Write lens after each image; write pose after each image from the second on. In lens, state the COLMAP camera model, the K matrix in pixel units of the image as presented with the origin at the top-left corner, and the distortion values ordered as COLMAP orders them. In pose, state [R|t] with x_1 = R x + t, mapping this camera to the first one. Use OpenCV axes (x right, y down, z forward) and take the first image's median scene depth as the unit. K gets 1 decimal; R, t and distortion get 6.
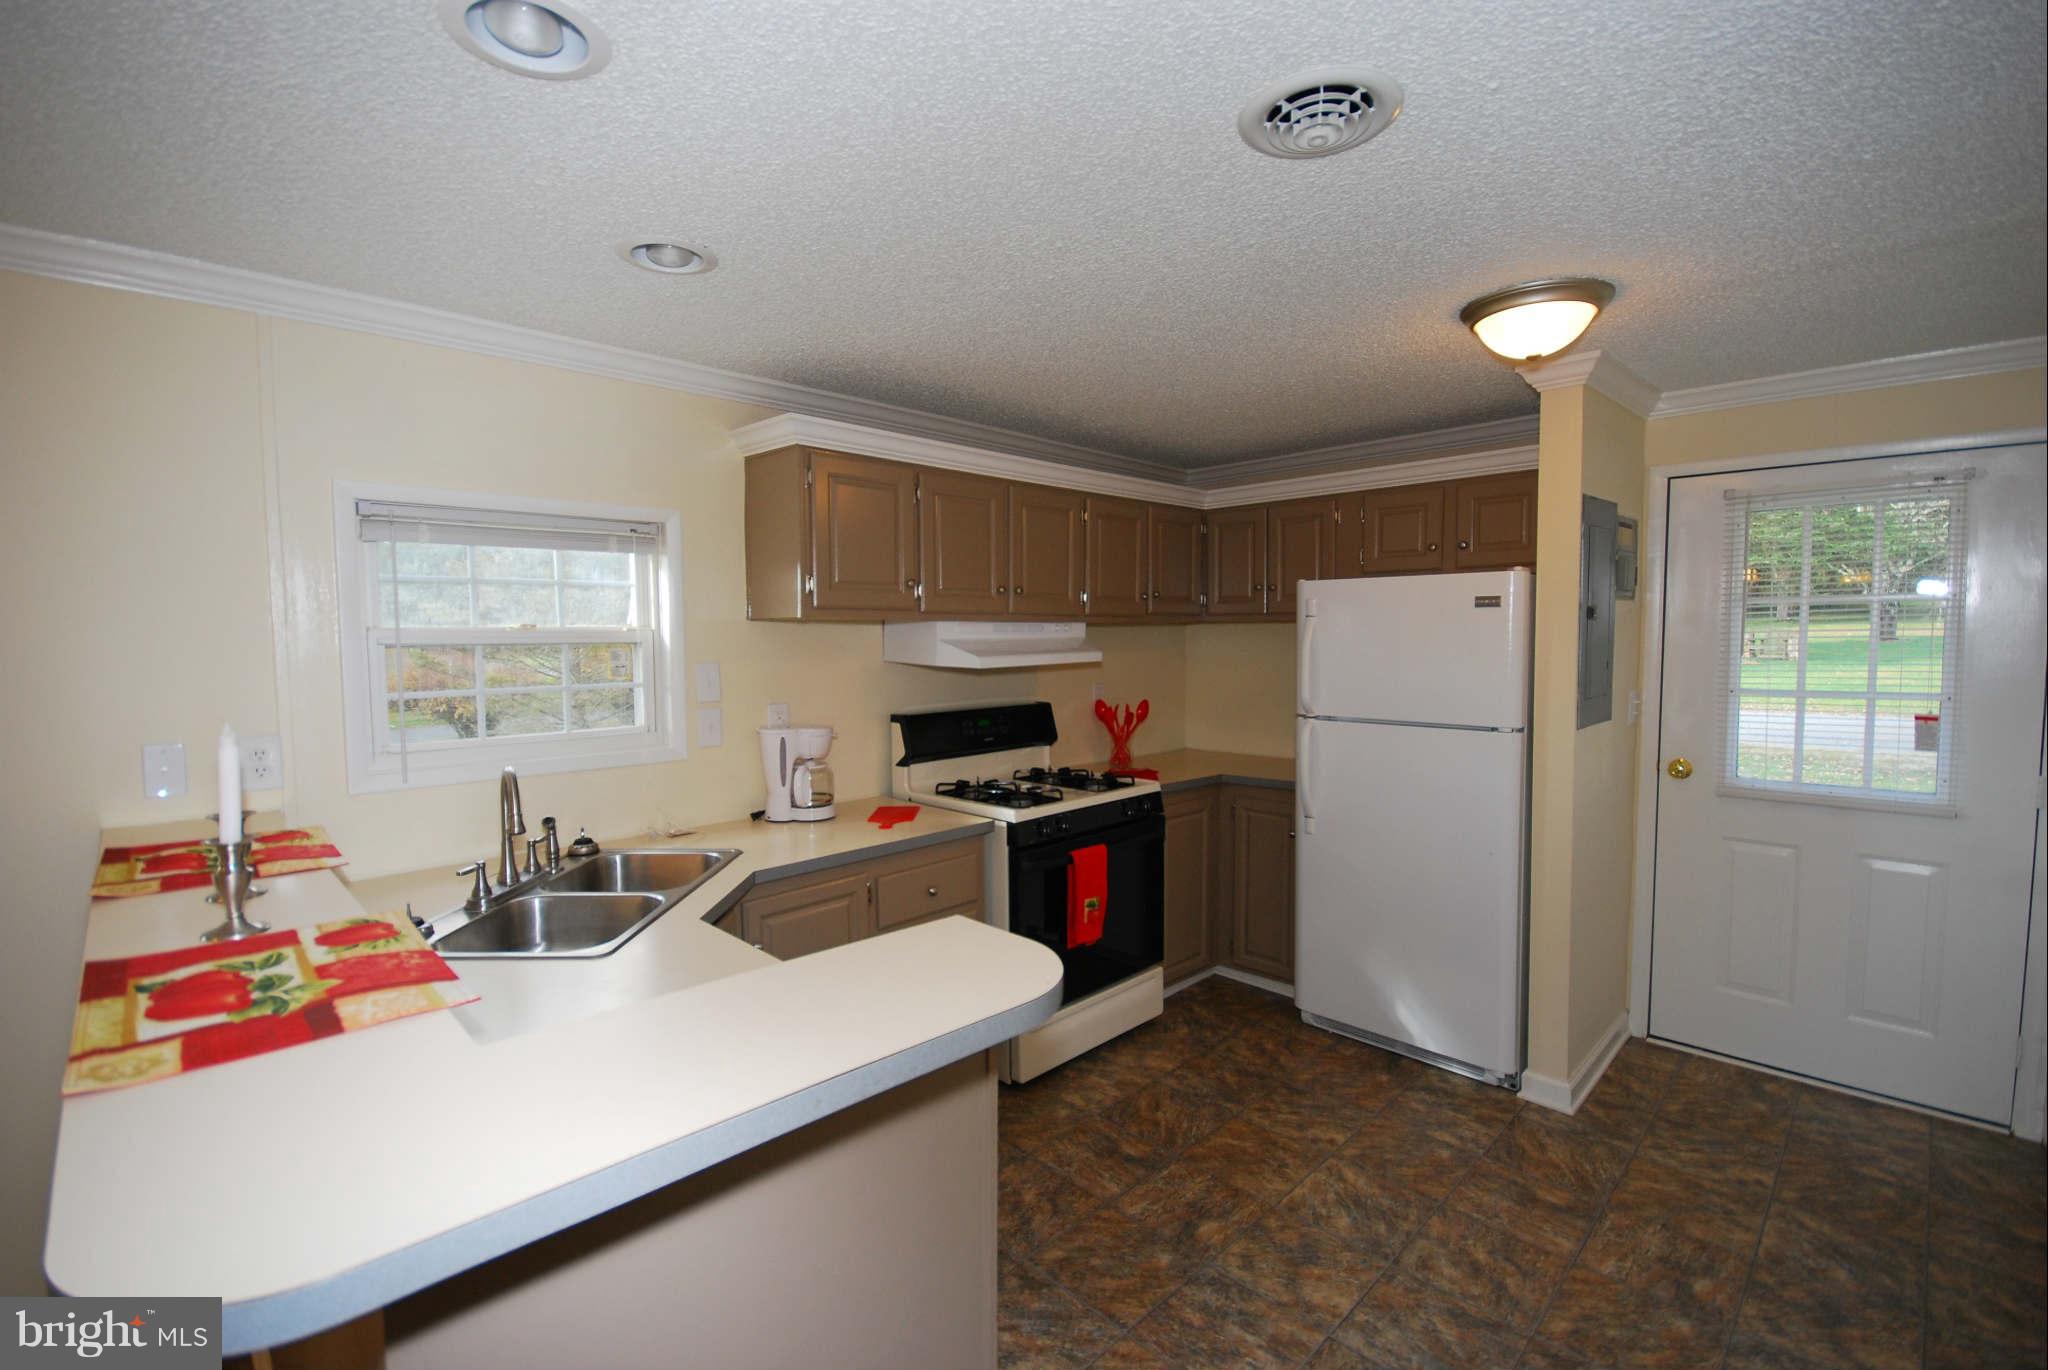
lens RADIAL K [[893.8, 0, 1014.9], [0, 893.8, 689.0], [0, 0, 1]] dist [0.002661, -0.013427]
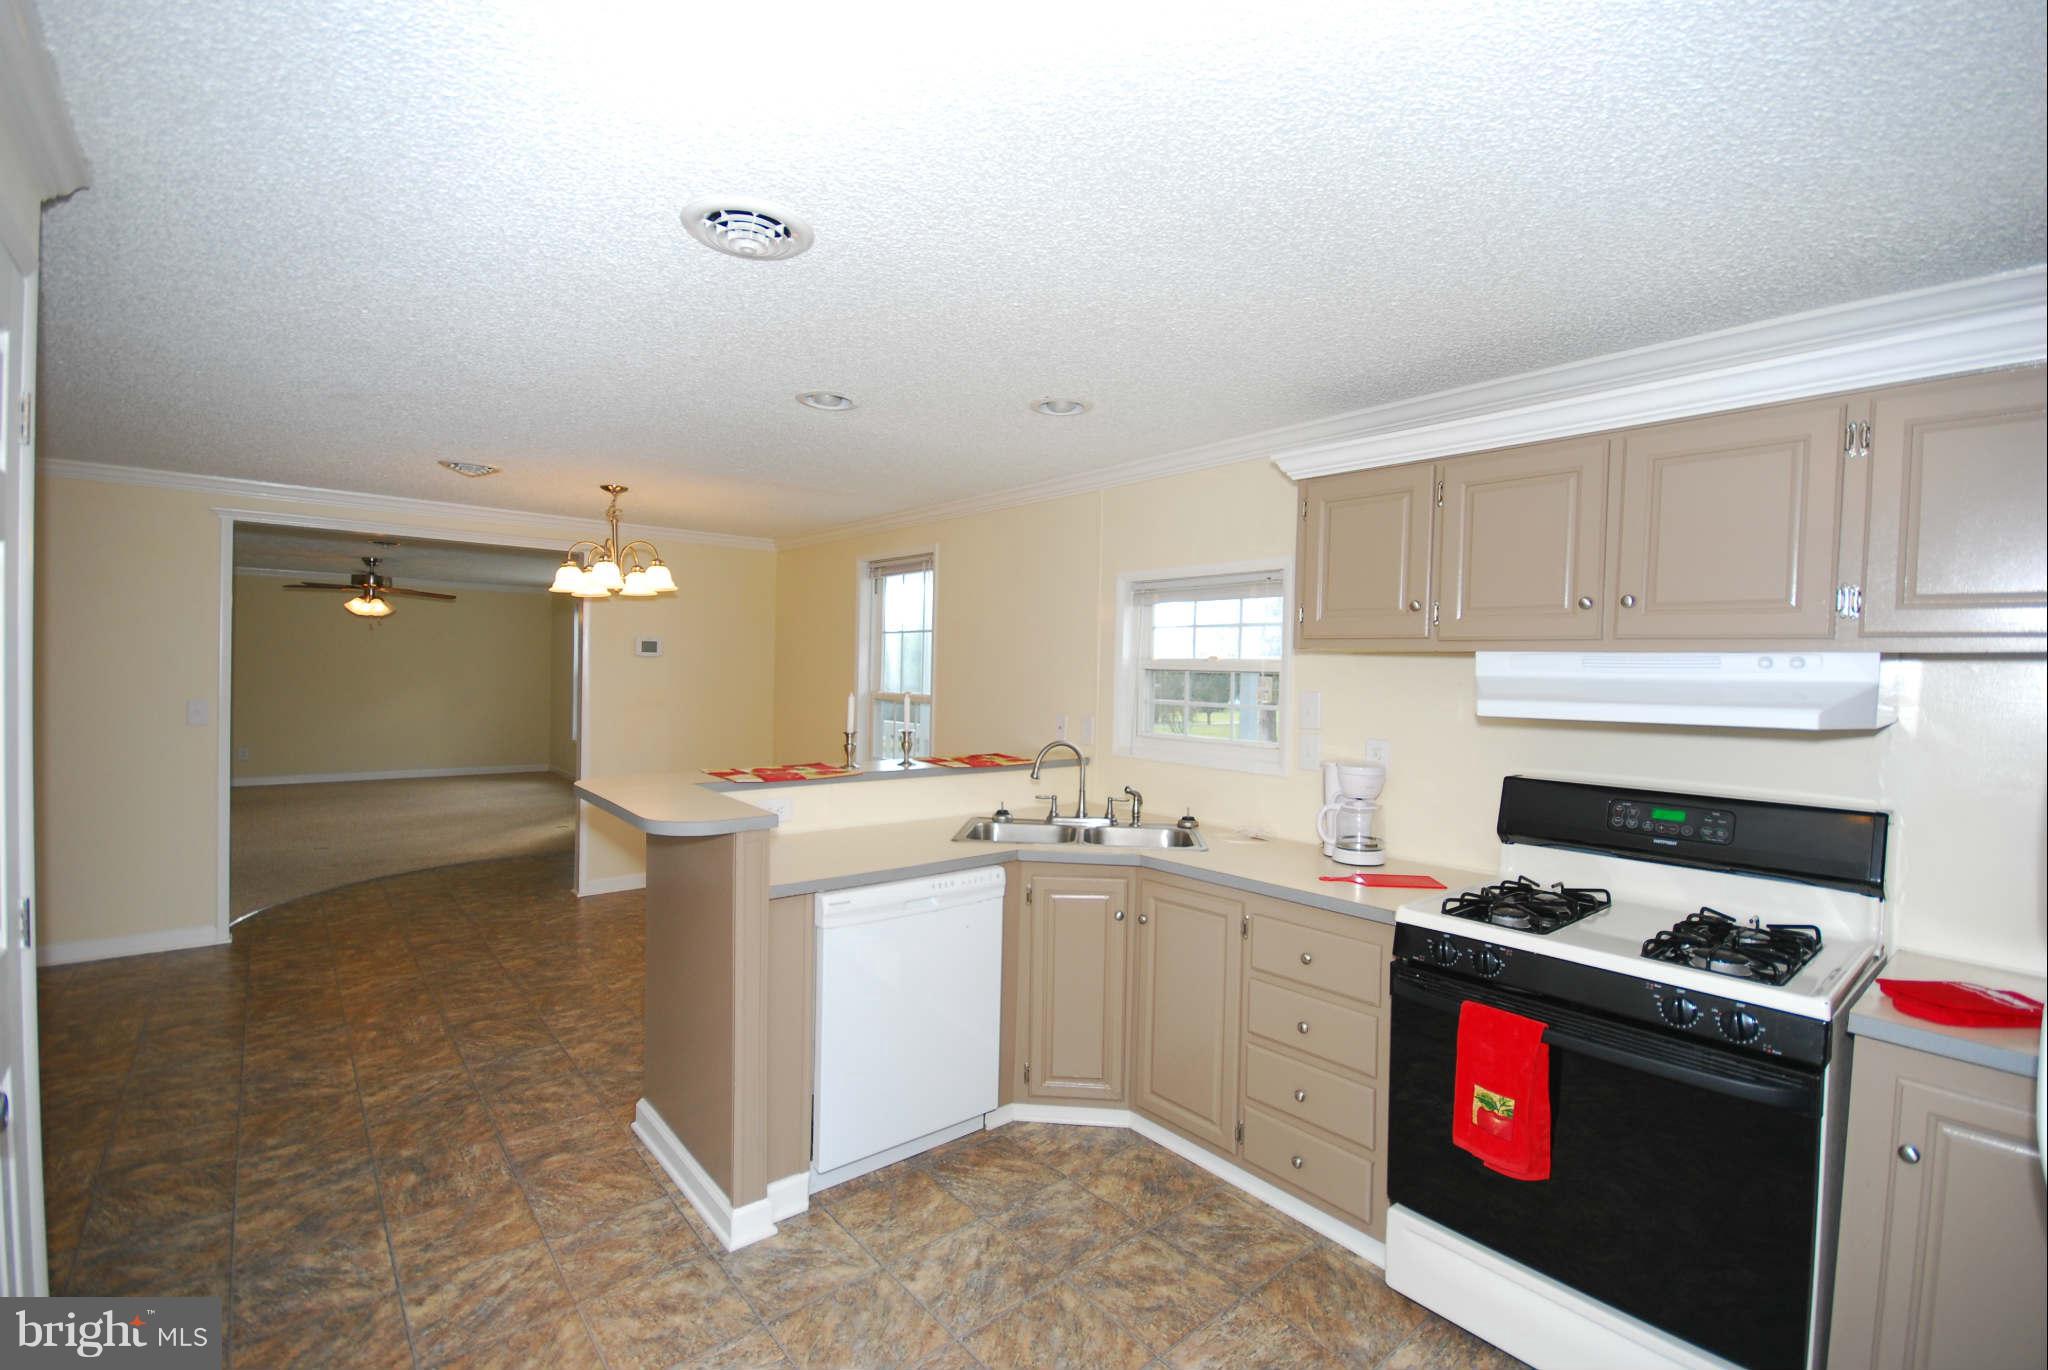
lens RADIAL K [[883.8, 0, 1024.0], [0, 883.8, 685.0], [0, 0, 1]] dist [0.000620, -0.009111]
pose [[-0.071745, 0.027807, -0.997035, 1.691791], [-0.077794, 0.996410, 0.033387, -0.103997], [0.994385, 0.079959, -0.069324, 1.657267]]
